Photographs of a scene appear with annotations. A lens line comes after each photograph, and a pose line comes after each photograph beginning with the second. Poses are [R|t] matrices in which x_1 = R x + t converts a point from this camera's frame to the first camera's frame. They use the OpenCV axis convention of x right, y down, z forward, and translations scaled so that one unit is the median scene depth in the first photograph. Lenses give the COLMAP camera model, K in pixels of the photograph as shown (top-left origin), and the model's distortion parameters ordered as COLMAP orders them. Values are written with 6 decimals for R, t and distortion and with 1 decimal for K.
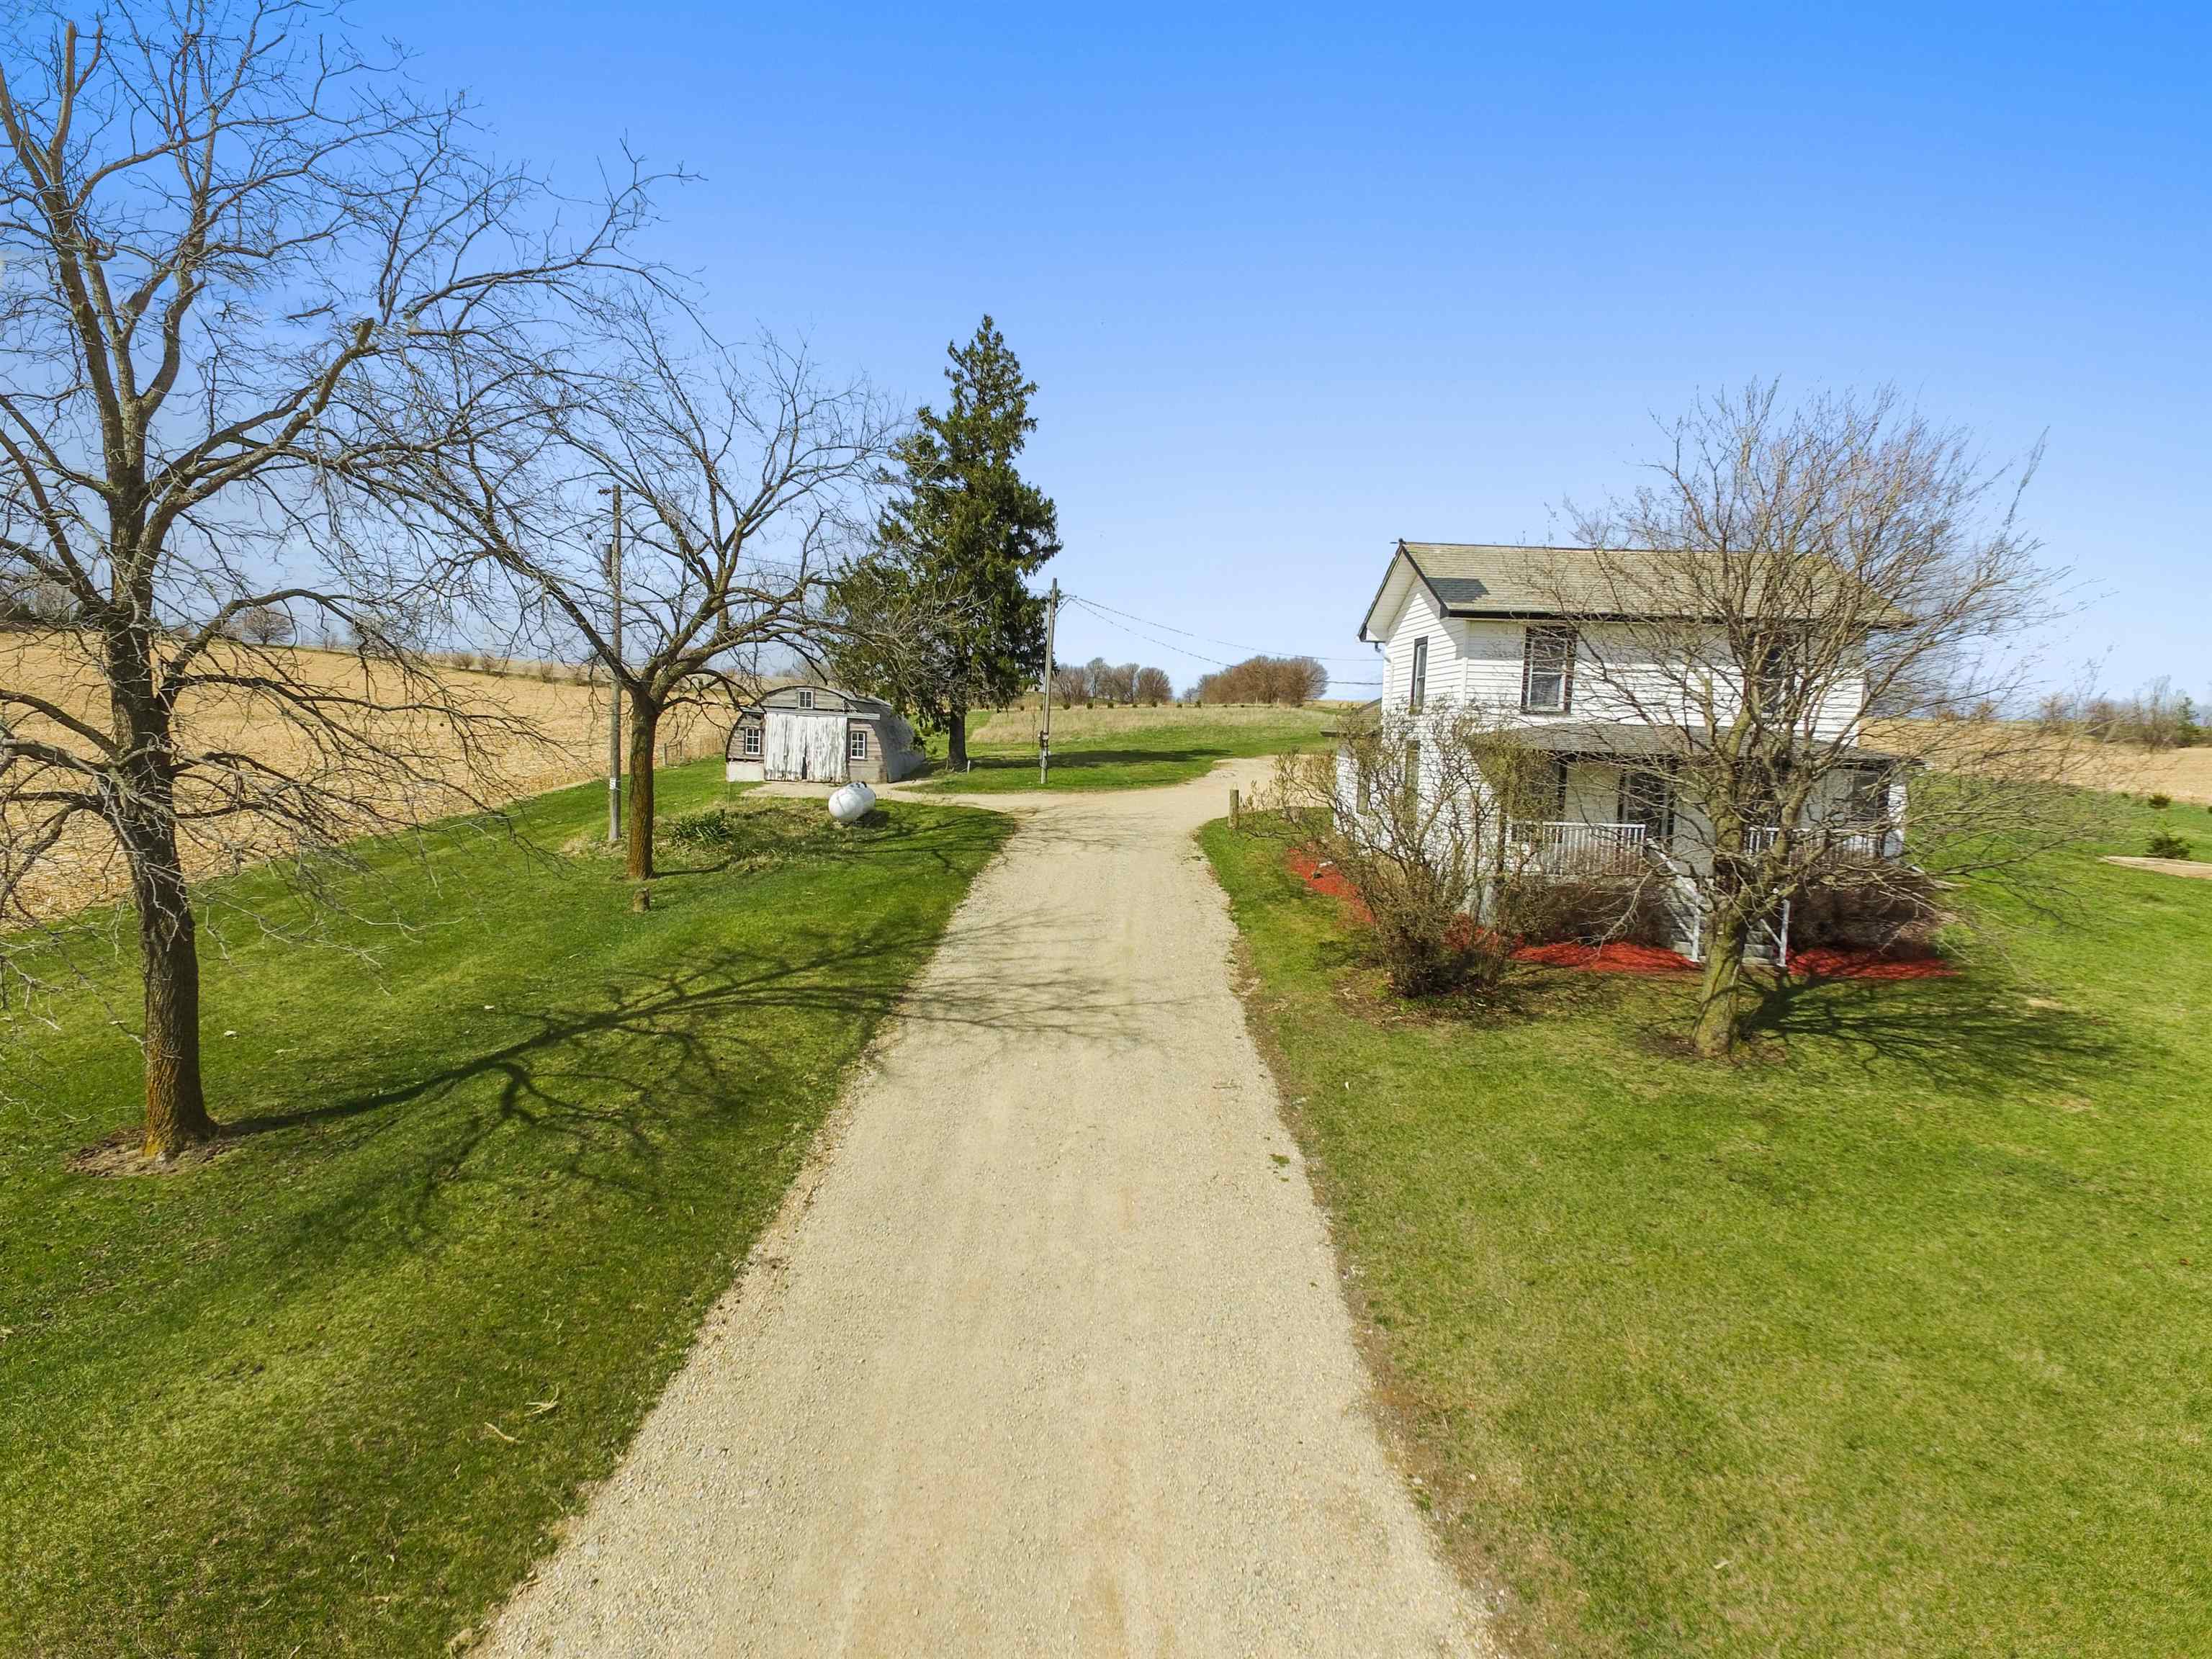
lens RADIAL K [[1215.4, 0, 1097.9], [0, 1215.4, 843.6], [0, 0, 1]] dist [0.138030, -0.088917]
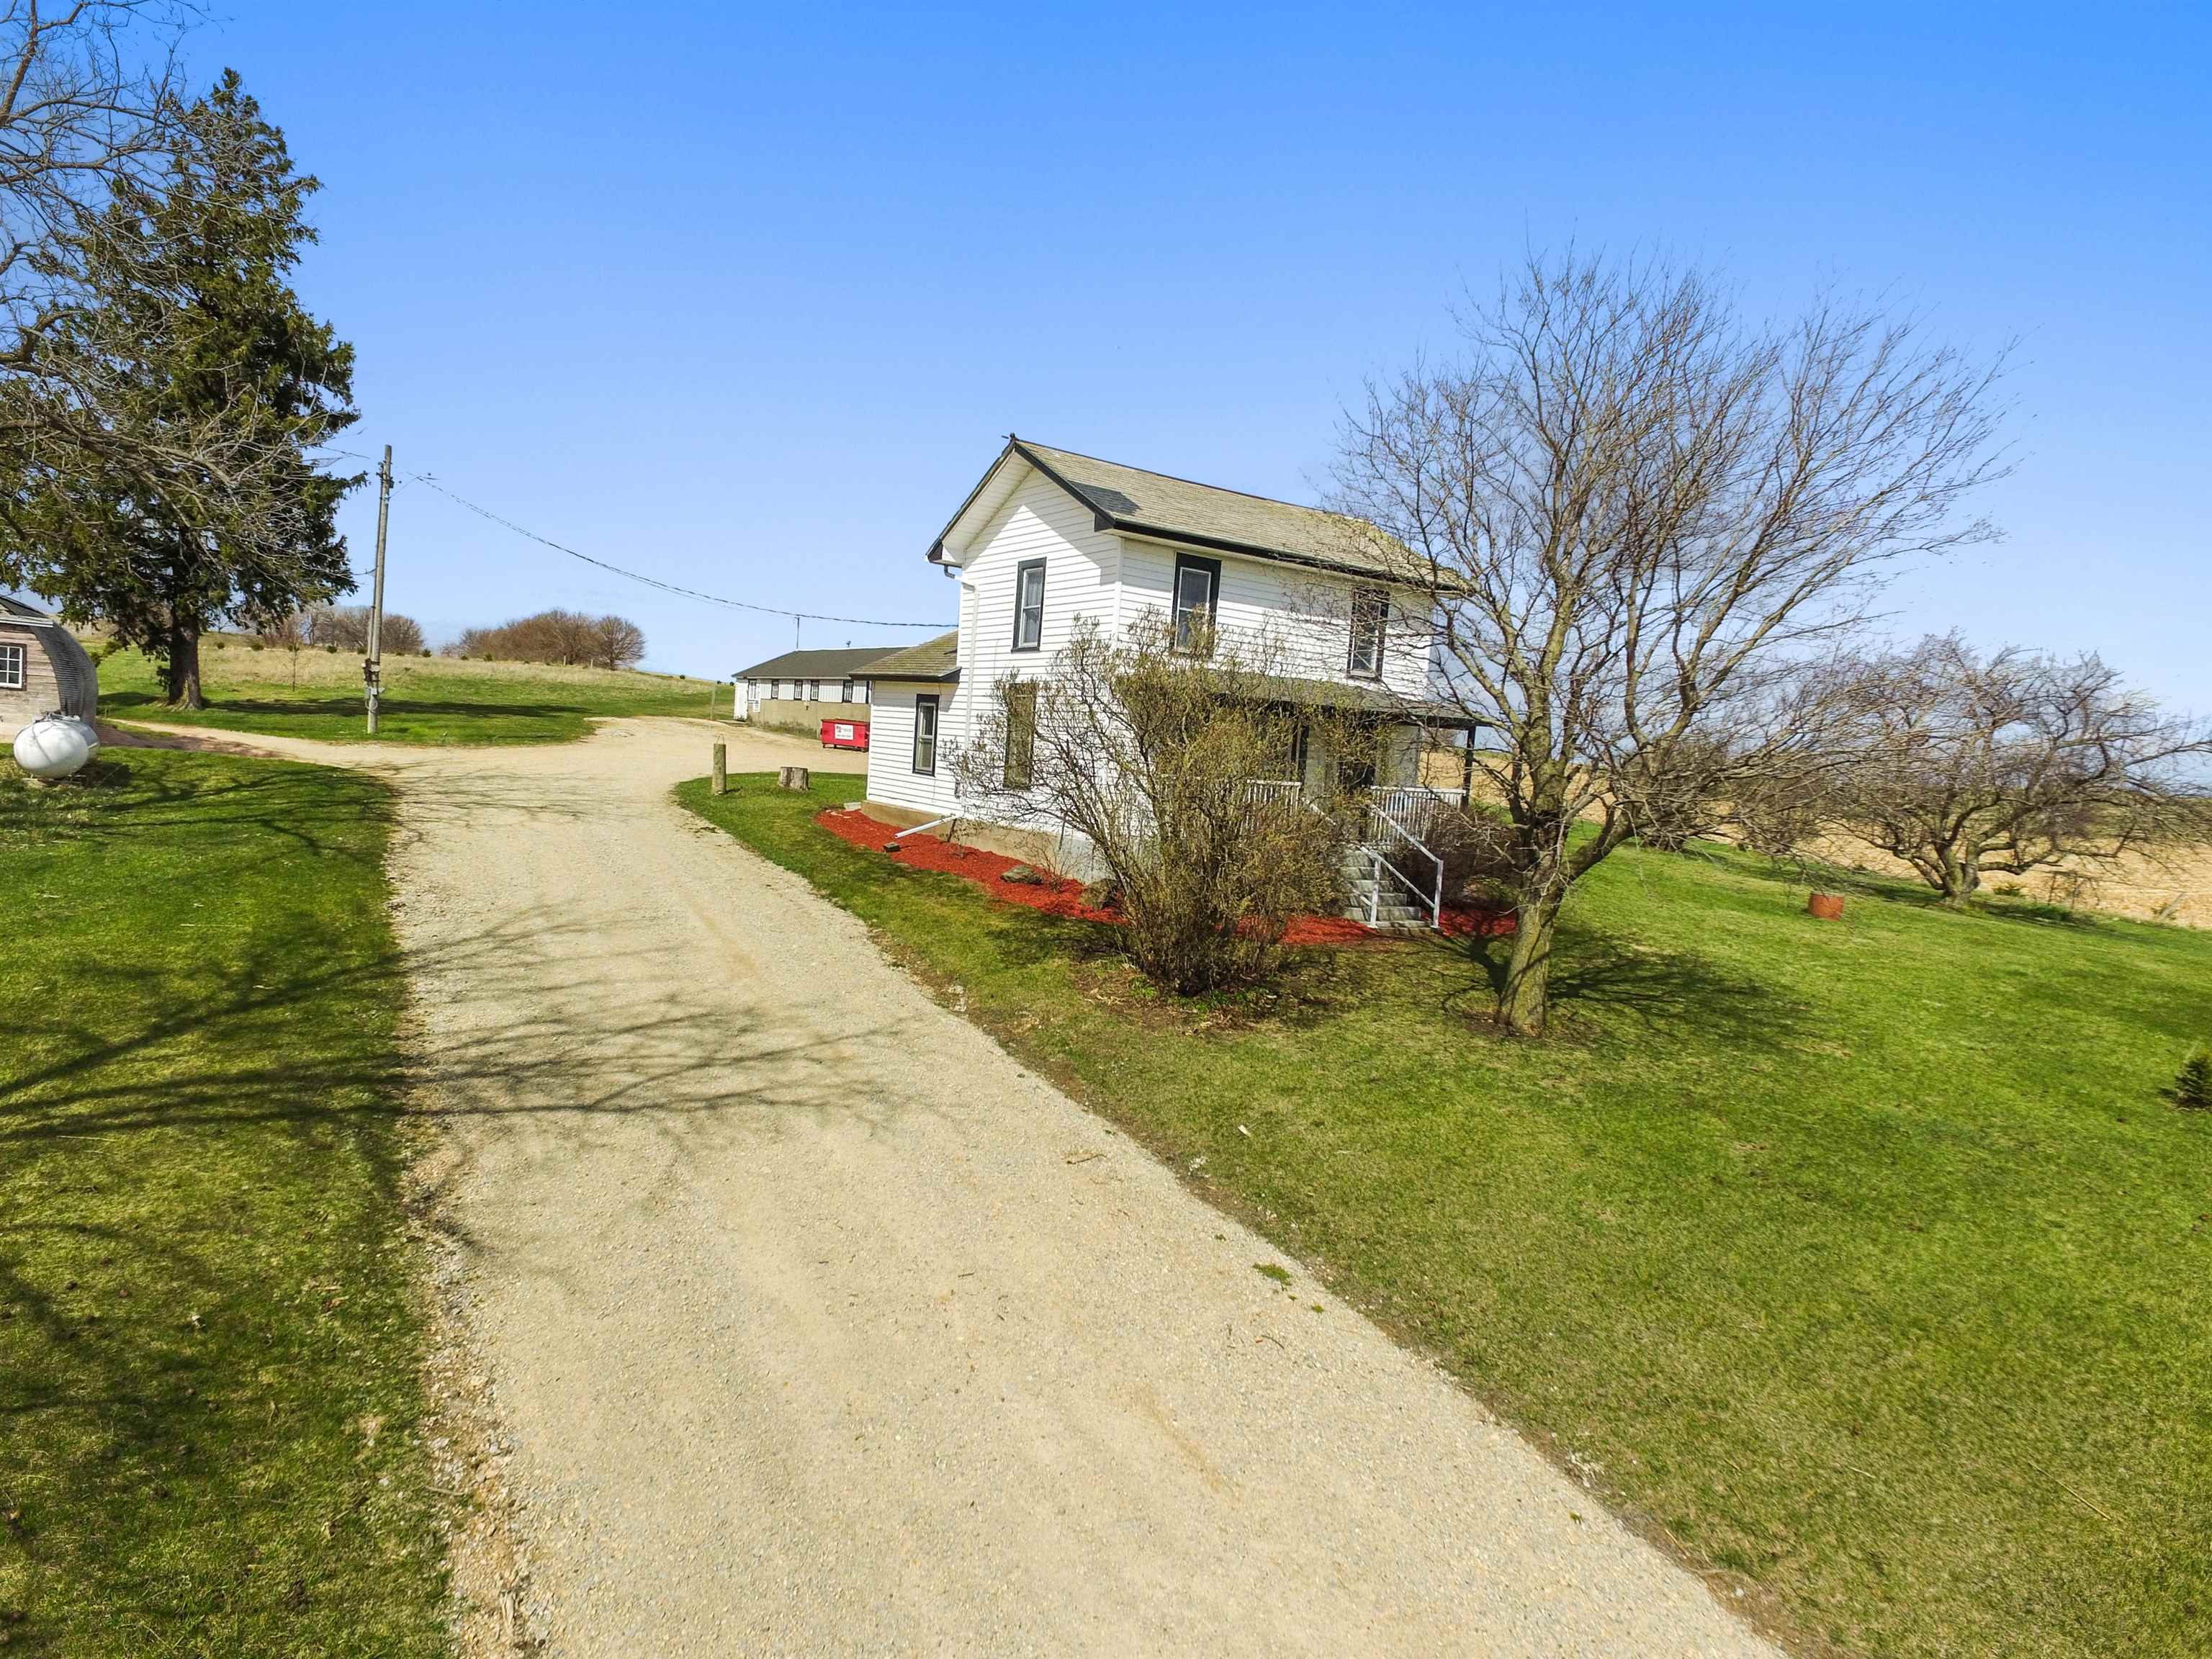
lens RADIAL K [[1215.4, 0, 1097.9], [0, 1215.4, 843.6], [0, 0, 1]] dist [0.138030, -0.088917]
pose [[0.848467, -0.017863, 0.528946, -0.158595], [0.009260, 0.999778, 0.018910, 0.011871], [-0.529167, -0.011146, 0.848445, 0.298410]]
